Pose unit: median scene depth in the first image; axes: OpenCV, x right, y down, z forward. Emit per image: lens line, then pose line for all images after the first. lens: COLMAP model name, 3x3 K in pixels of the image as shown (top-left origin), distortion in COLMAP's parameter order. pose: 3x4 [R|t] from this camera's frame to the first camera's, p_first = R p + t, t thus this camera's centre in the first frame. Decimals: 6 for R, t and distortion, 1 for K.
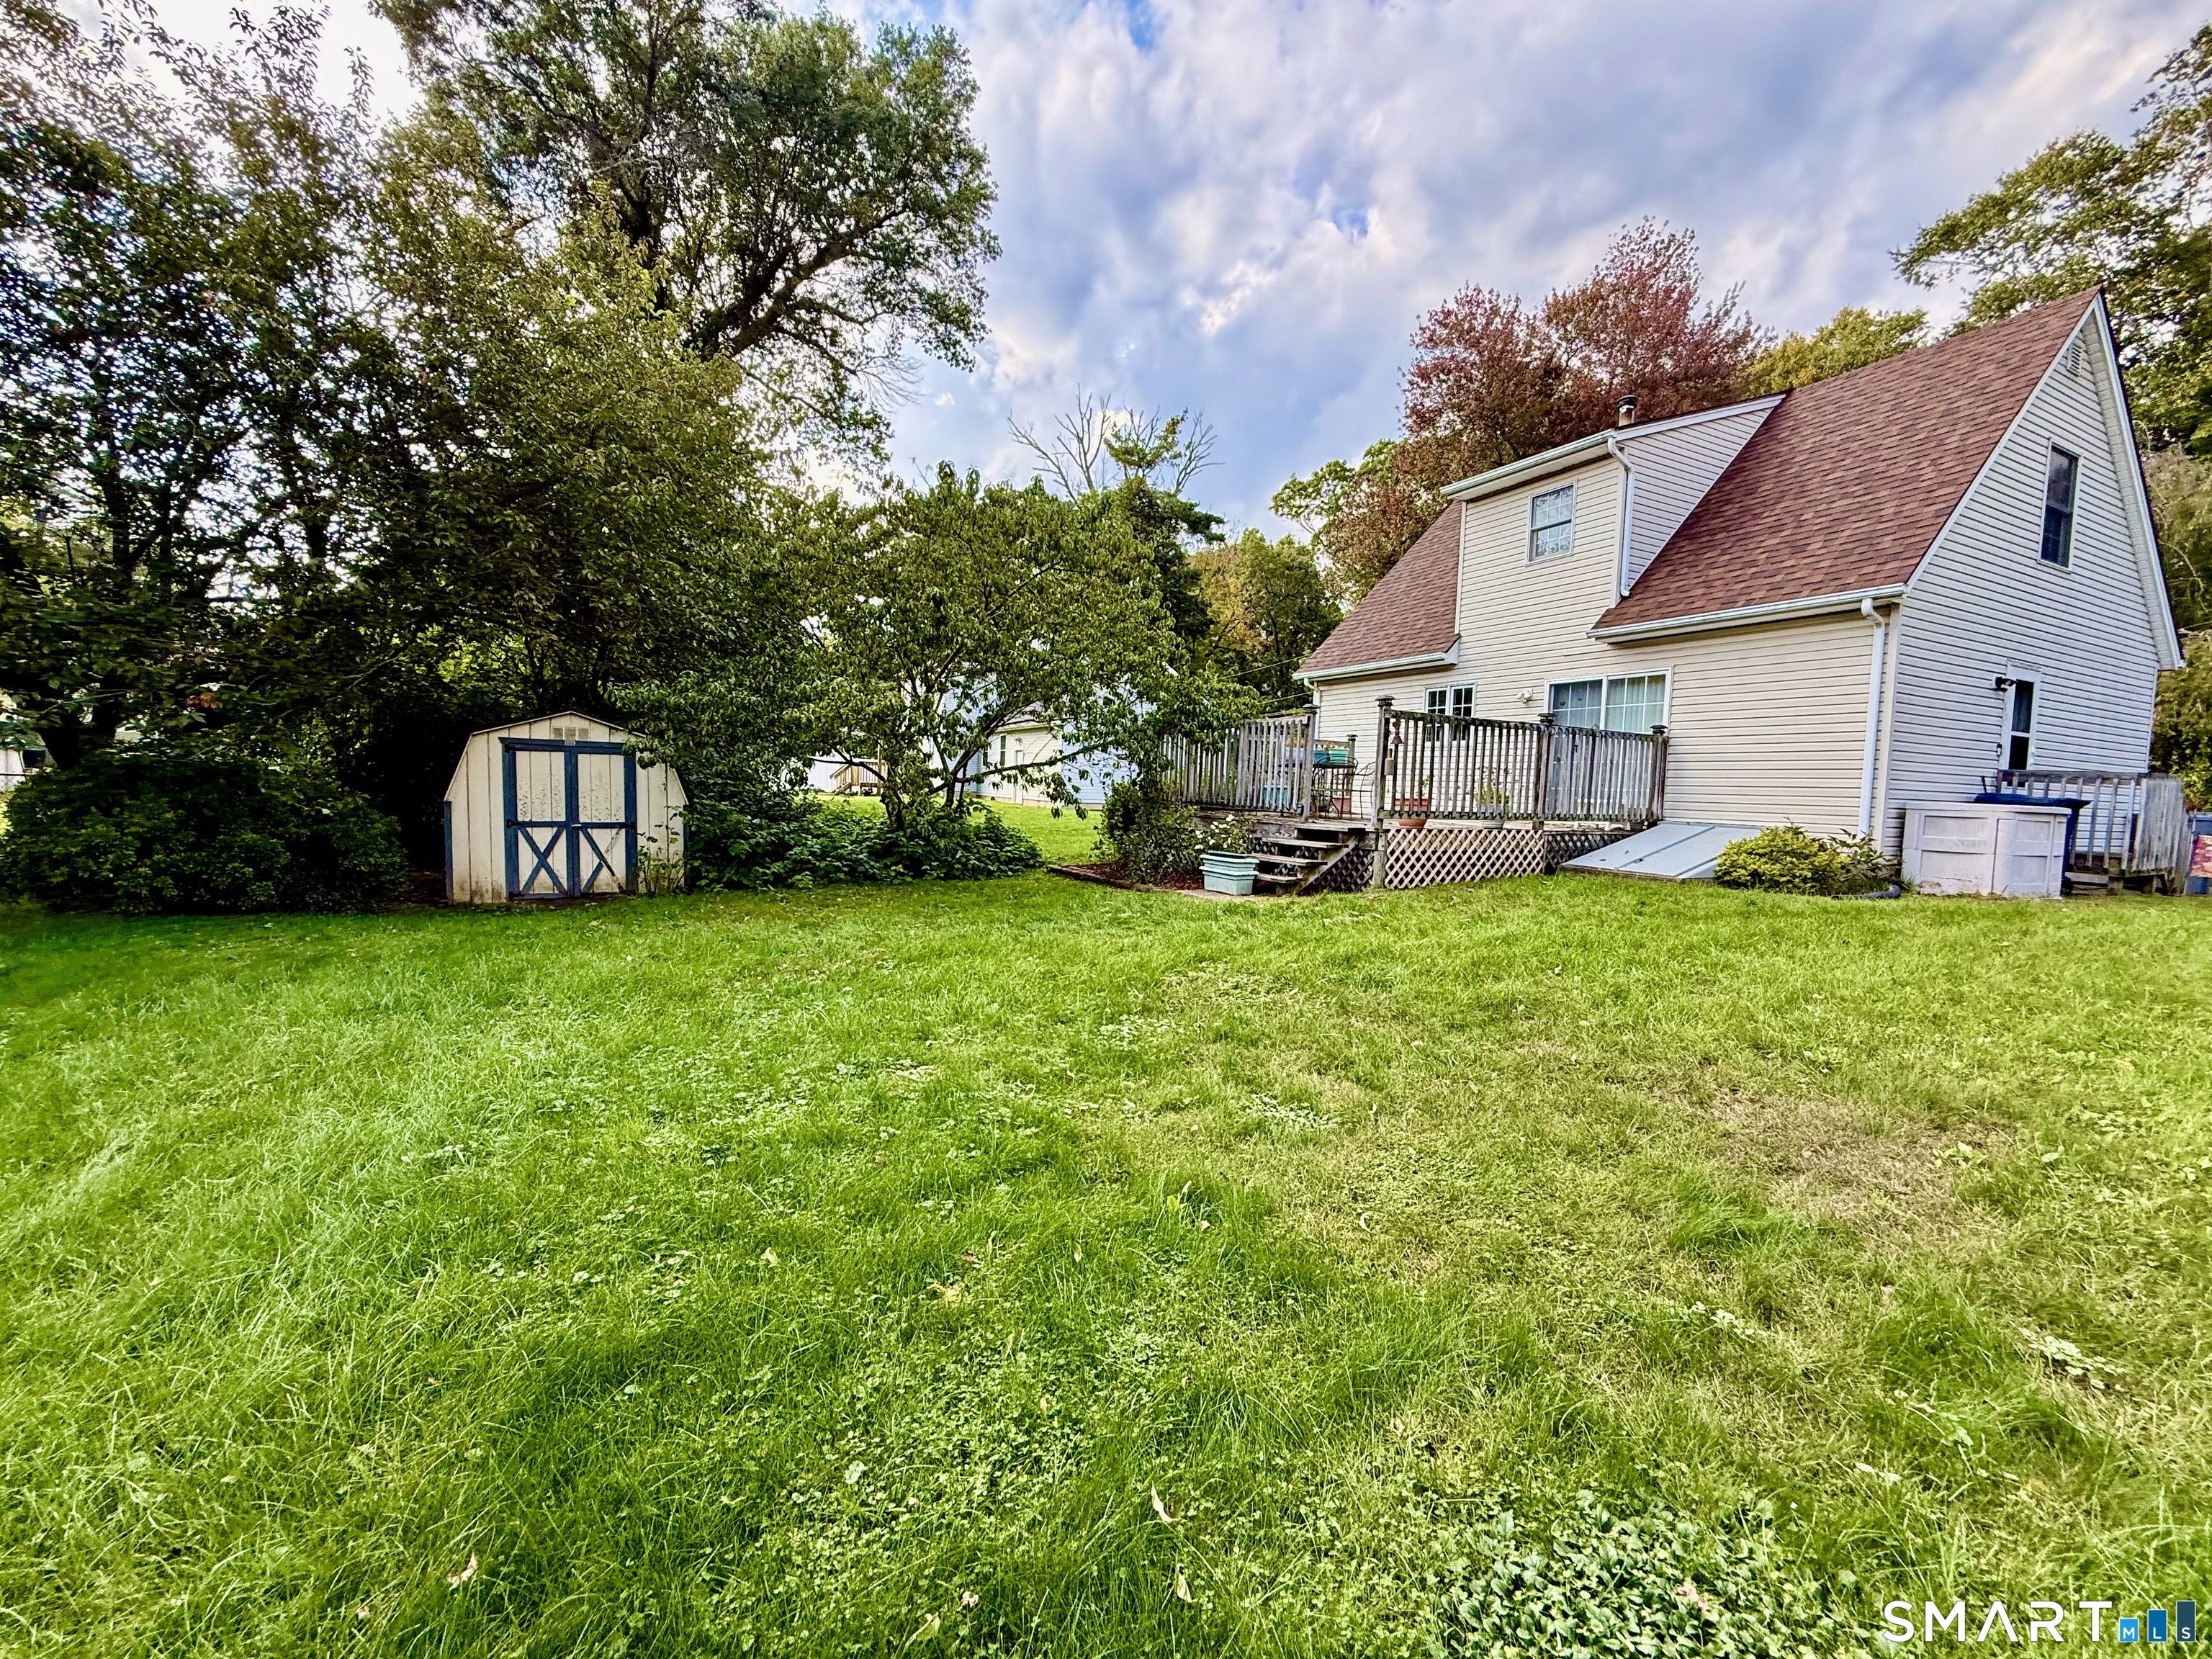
lens RADIAL K [[883.0, 0, 1106.6], [0, 883.0, 833.5], [0, 0, 1]] dist [-0.000663, -0.000257]
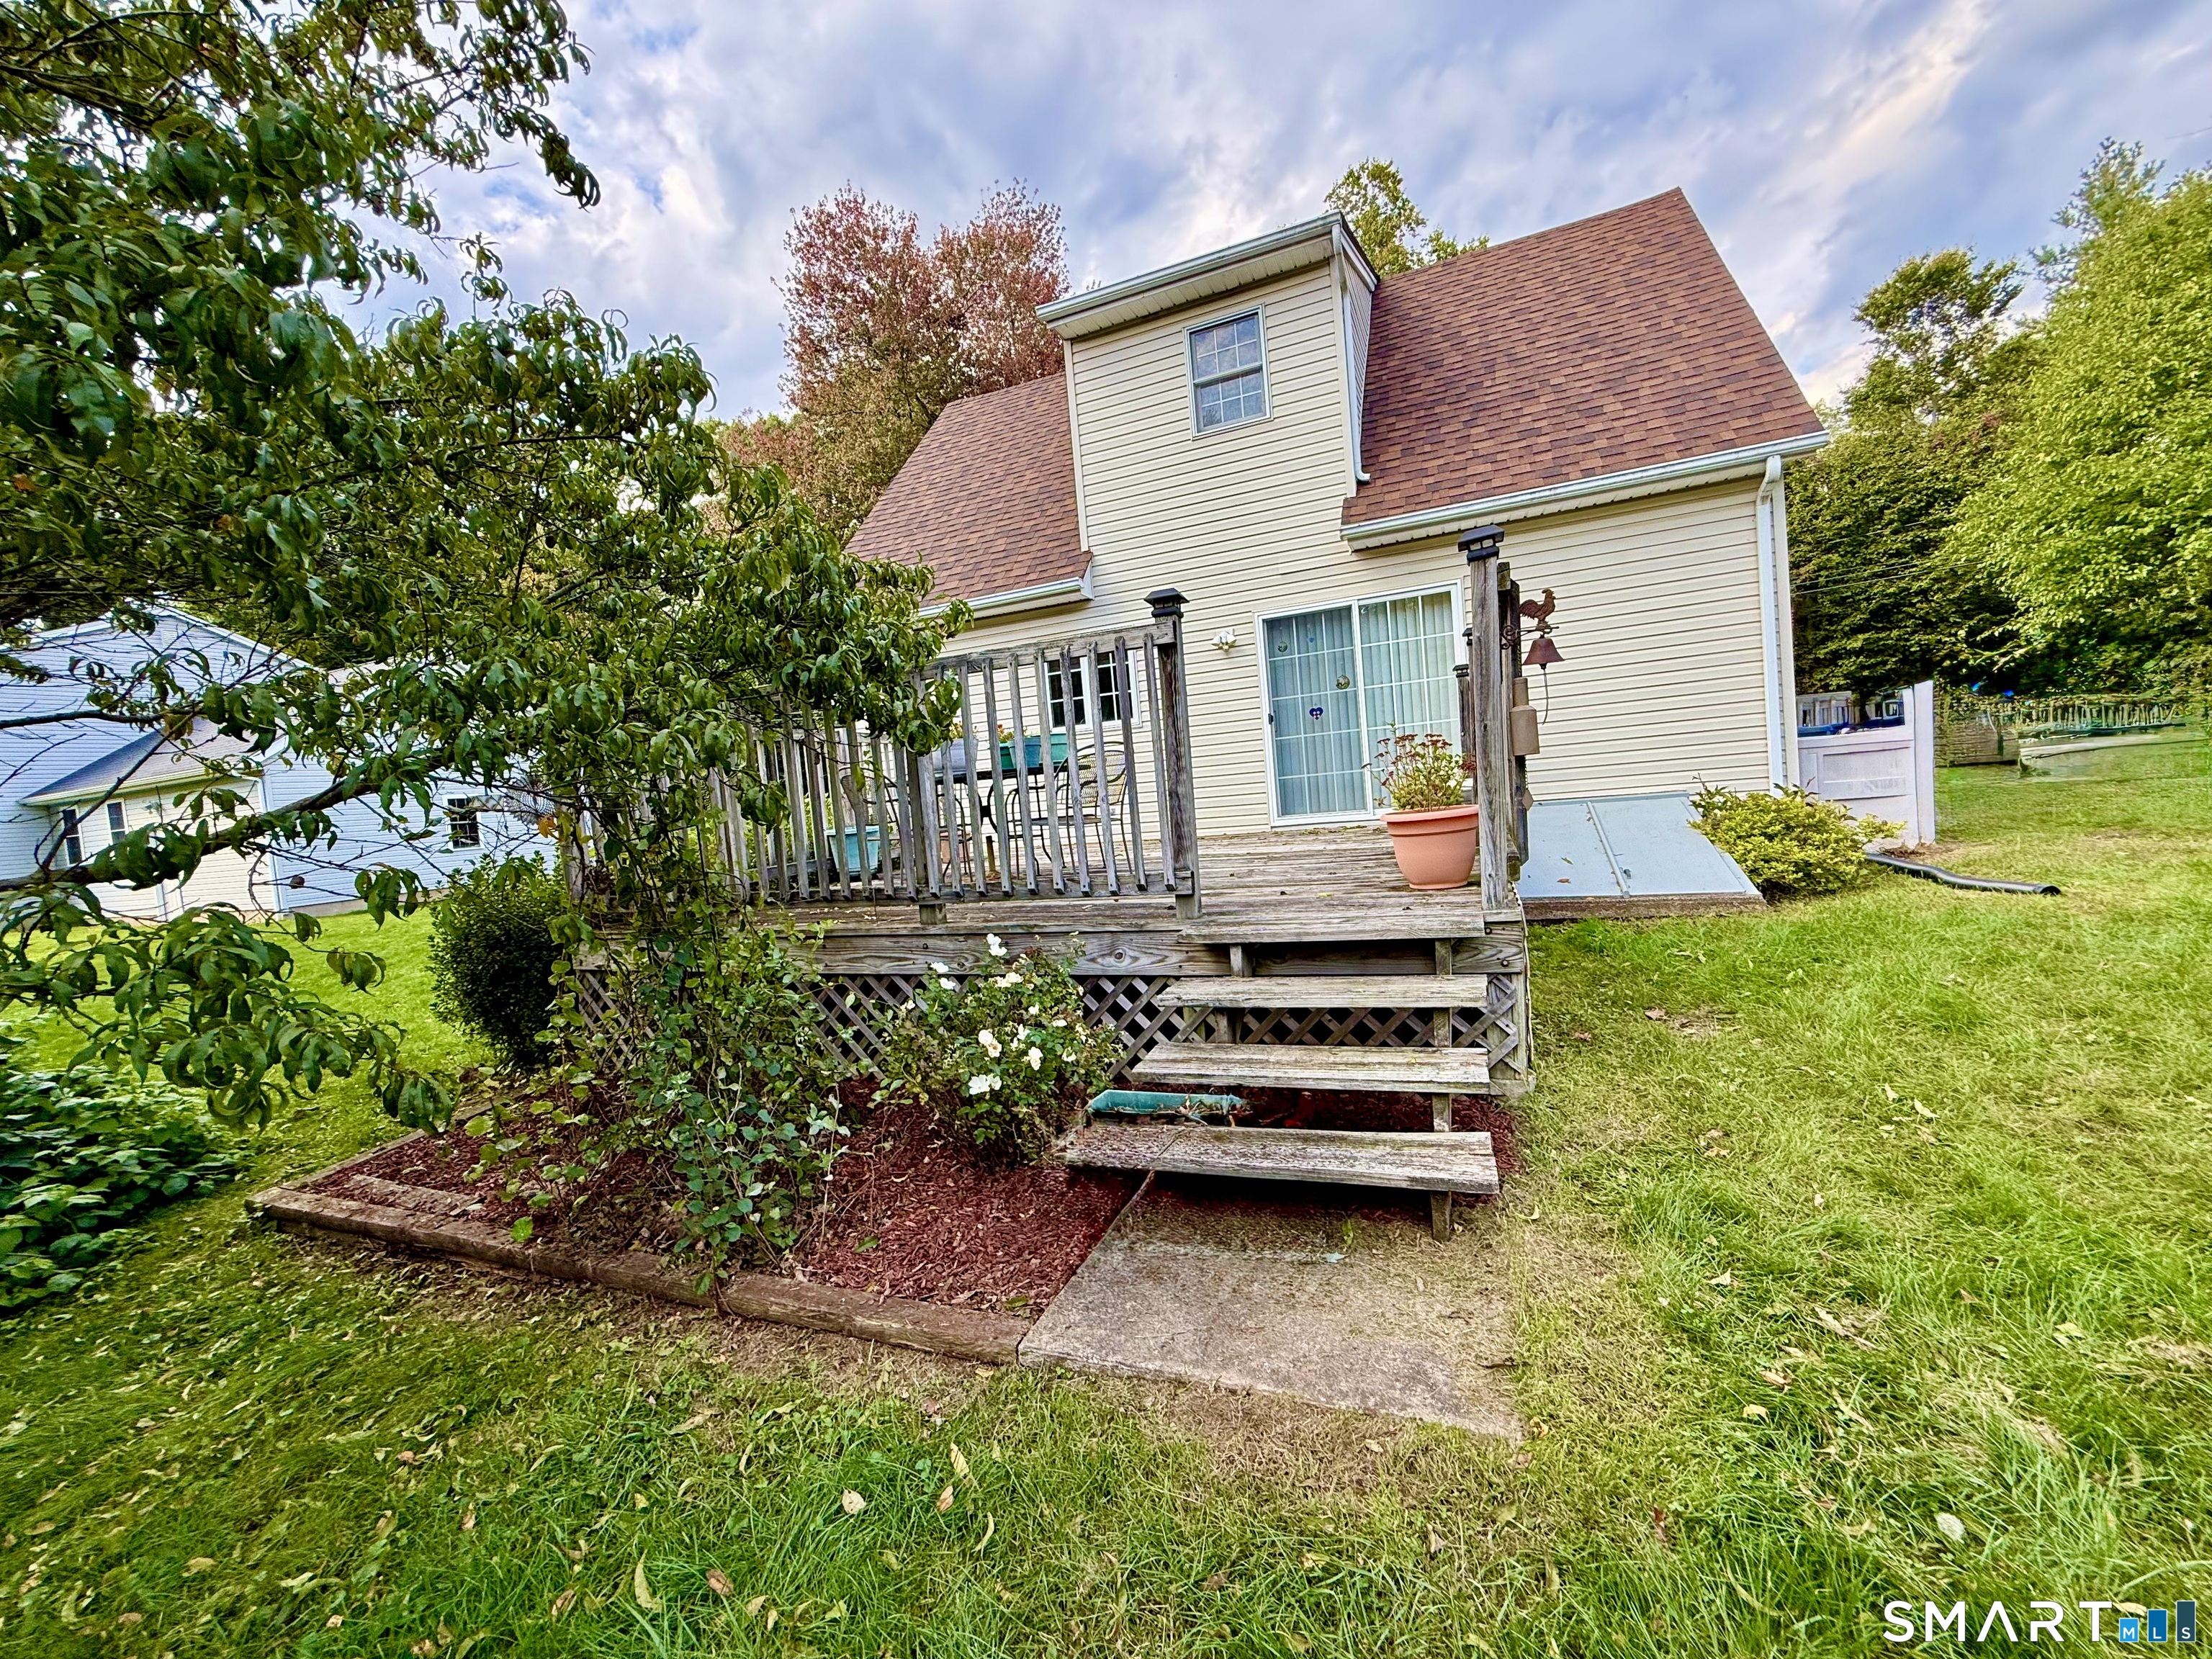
lens RADIAL K [[883.0, 0, 1106.6], [0, 883.0, 833.5], [0, 0, 1]] dist [-0.000663, -0.000257]
pose [[0.755283, -0.134094, 0.641535, -0.024239], [0.150315, 0.988195, 0.029586, -0.049610], [-0.637929, 0.074086, 0.766523, 0.587386]]
